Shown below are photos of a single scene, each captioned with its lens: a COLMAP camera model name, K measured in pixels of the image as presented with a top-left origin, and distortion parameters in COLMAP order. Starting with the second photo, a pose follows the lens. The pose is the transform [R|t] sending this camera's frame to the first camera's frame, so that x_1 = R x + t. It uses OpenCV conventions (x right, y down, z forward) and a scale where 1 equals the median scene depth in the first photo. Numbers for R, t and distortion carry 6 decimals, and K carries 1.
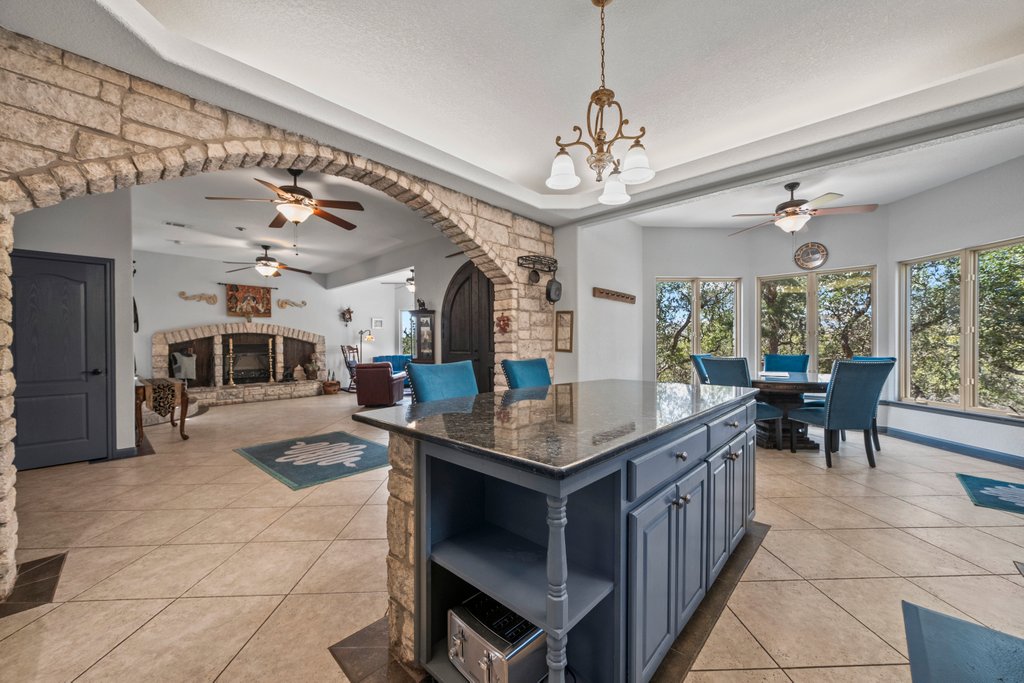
lens RADIAL K [[384.4, 0, 507.0], [0, 384.4, 346.4], [0, 0, 1]] dist [-0.000474, 0.000016]
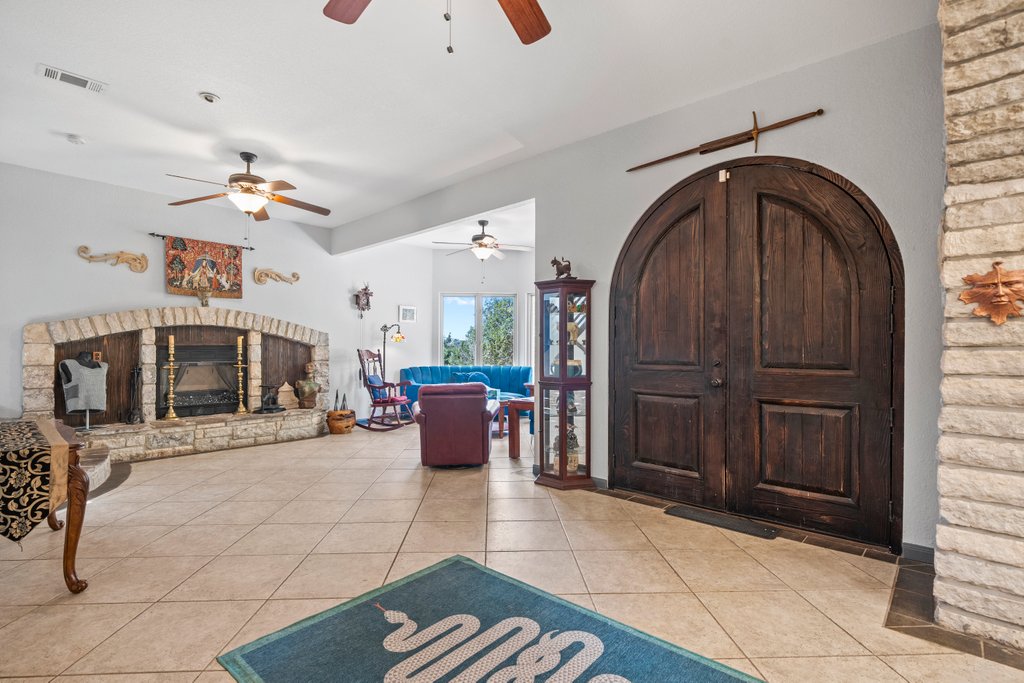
lens RADIAL K [[487.5, 0, 509.8], [0, 487.5, 349.5], [0, 0, 1]] dist [-0.000217, 0.000635]
pose [[0.999888, 0.010174, 0.010946, -0.239411], [-0.010100, 0.999926, -0.006824, 0.000238], [-0.011014, 0.006713, 0.999917, 0.293406]]
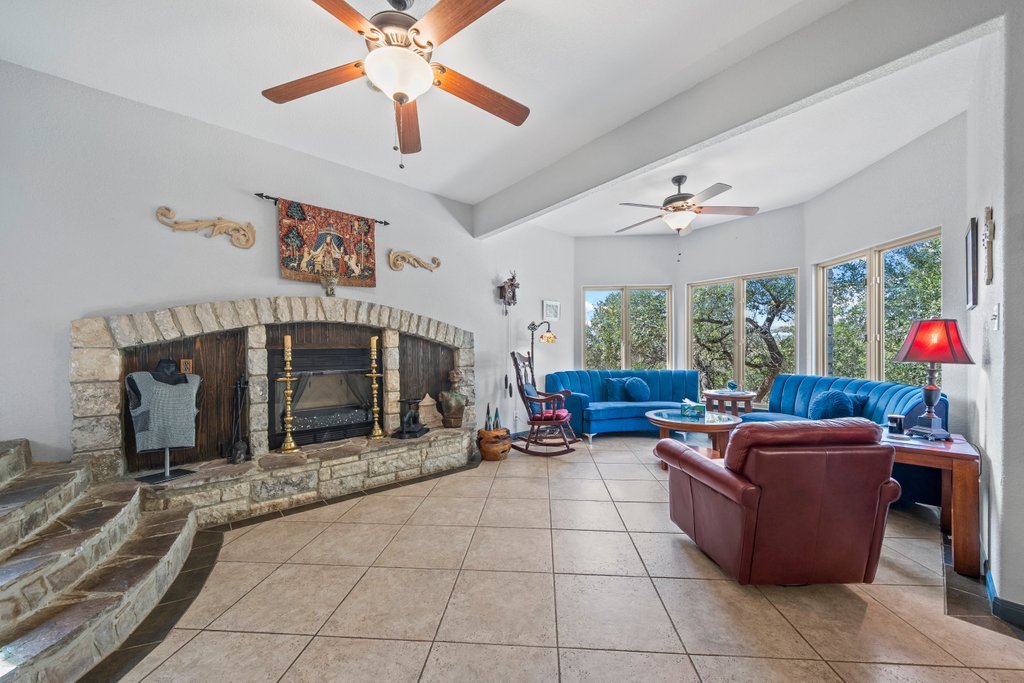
lens RADIAL K [[382.0, 0, 512.0], [0, 382.0, 353.7], [0, 0, 1]] dist [-0.000910, -0.000018]
pose [[0.994004, -0.001466, -0.109334, -0.438884], [0.001371, 0.999999, -0.000948, -0.000227], [0.109336, 0.000793, 0.994005, 0.624346]]
